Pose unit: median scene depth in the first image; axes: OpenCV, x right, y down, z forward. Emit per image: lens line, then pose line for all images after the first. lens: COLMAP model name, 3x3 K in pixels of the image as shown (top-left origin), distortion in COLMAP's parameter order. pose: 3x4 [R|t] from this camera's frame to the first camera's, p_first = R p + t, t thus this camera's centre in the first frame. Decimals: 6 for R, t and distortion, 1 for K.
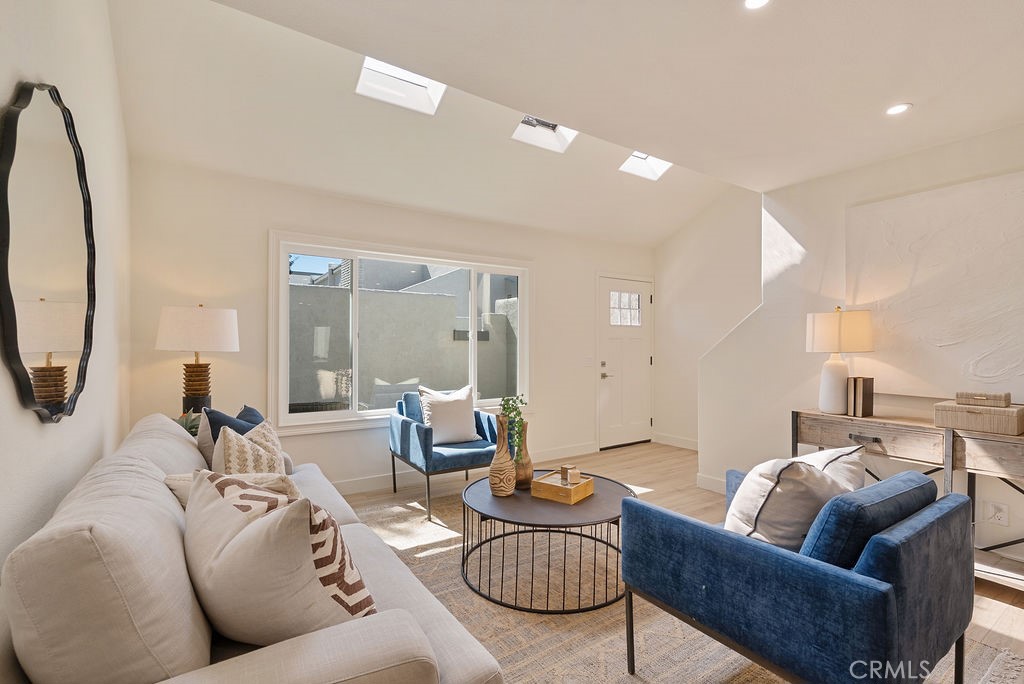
lens RADIAL K [[473.8, 0, 516.9], [0, 473.8, 339.2], [0, 0, 1]] dist [-0.002497, 0.000293]
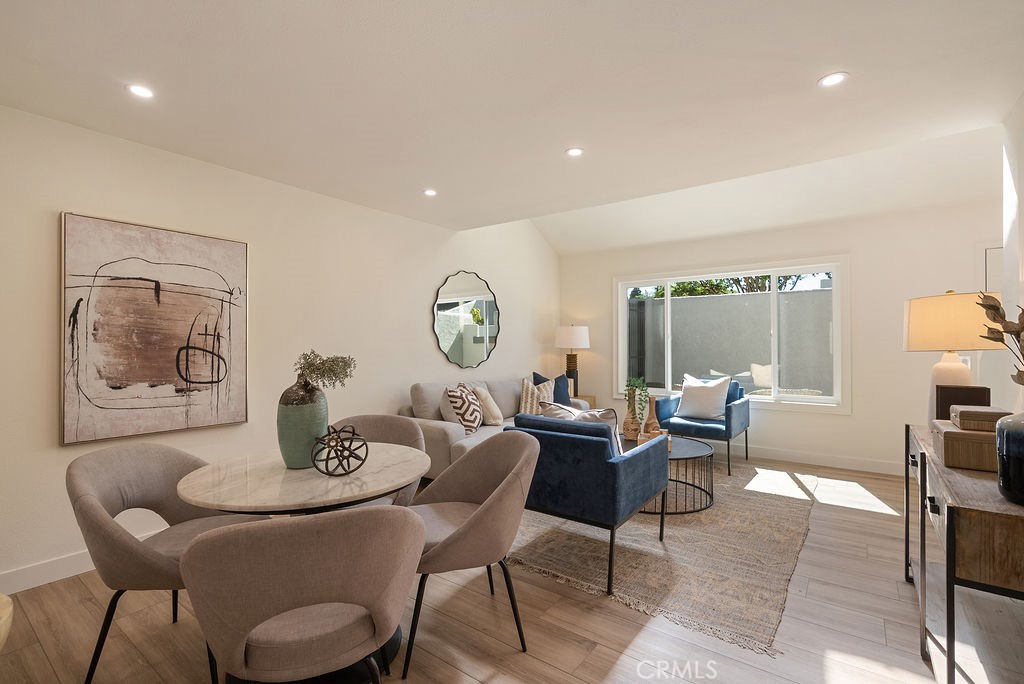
lens RADIAL K [[465.9, 0, 512.0], [0, 465.9, 342.0], [0, 0, 1]] dist [-0.000564, 0.000174]
pose [[0.342967, -0.011945, -0.939271, 1.085345], [0.016910, 0.999836, -0.006541, 0.008906], [0.939195, -0.013640, 0.343113, 0.085800]]
